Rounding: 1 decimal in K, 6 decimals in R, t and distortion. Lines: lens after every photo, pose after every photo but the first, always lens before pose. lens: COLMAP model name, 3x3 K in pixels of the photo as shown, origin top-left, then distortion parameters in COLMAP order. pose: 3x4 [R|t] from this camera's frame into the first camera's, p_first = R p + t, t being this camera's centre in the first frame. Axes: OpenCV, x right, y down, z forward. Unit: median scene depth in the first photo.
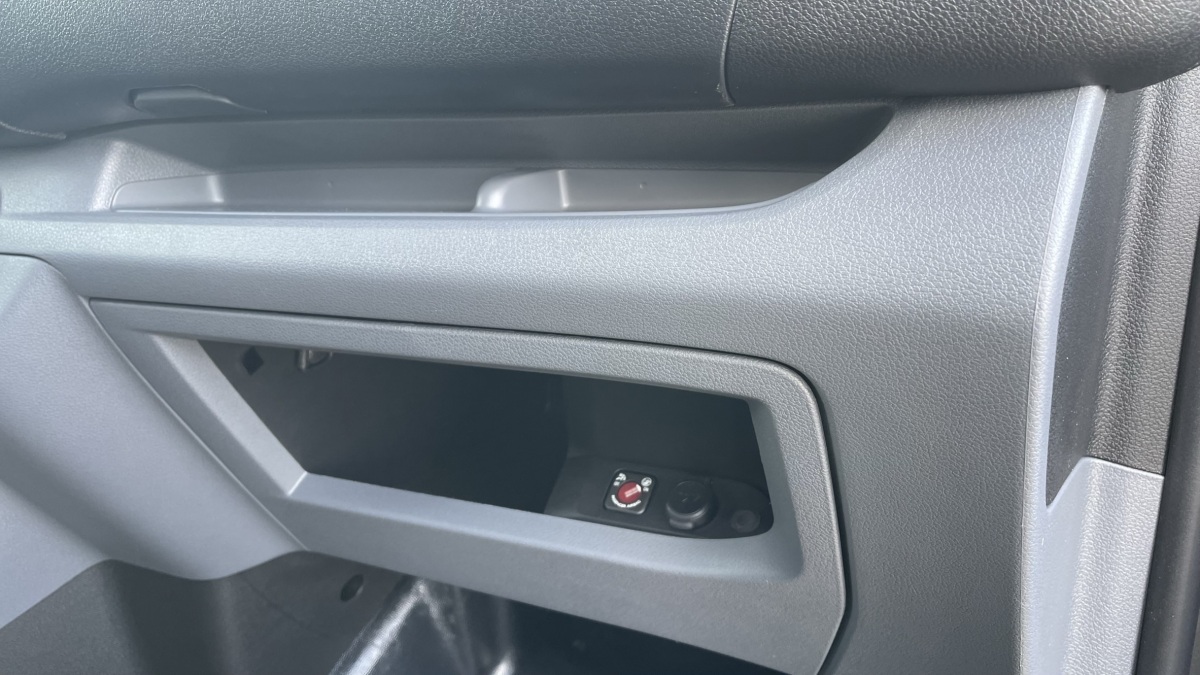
lens RADIAL K [[906.0, 0, 600.8], [0, 906.0, 335.4], [0, 0, 1]] dist [0.012056, -0.020395]
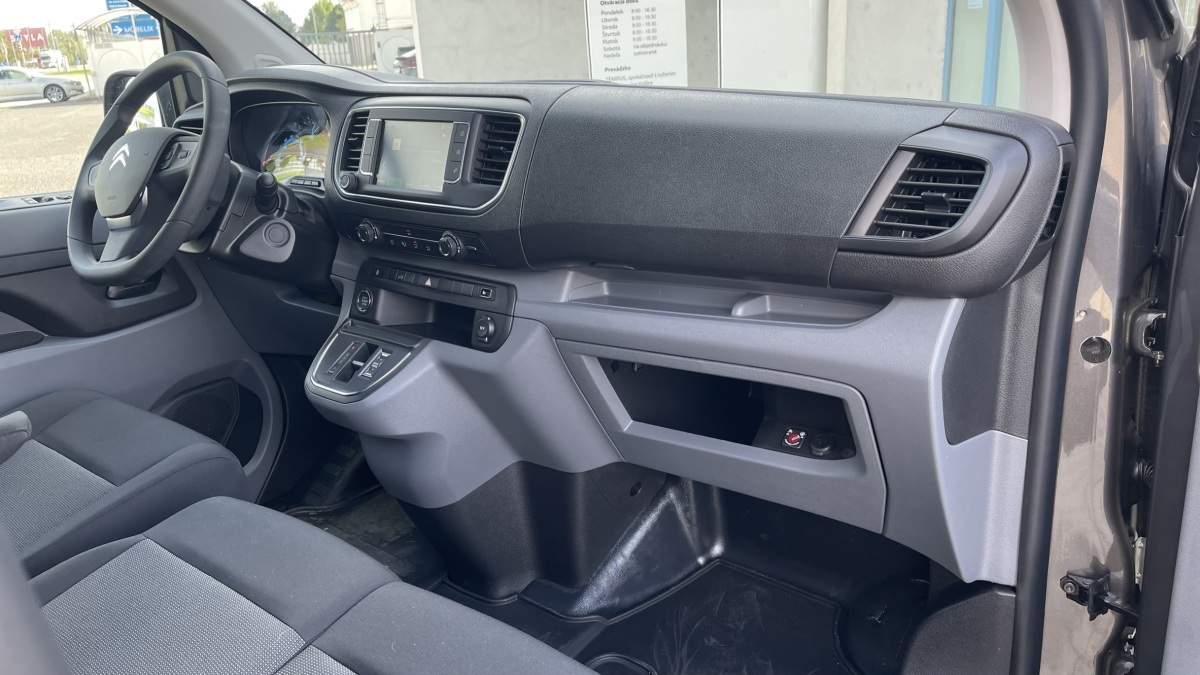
lens RADIAL K [[906.0, 0, 595.8], [0, 906.0, 336.6], [0, 0, 1]] dist [0.012056, -0.020395]
pose [[0.977101, 0.037913, -0.209371, 0.014335], [-0.031993, 0.998989, 0.031594, -0.112587], [0.210357, -0.024172, 0.977326, -1.140915]]
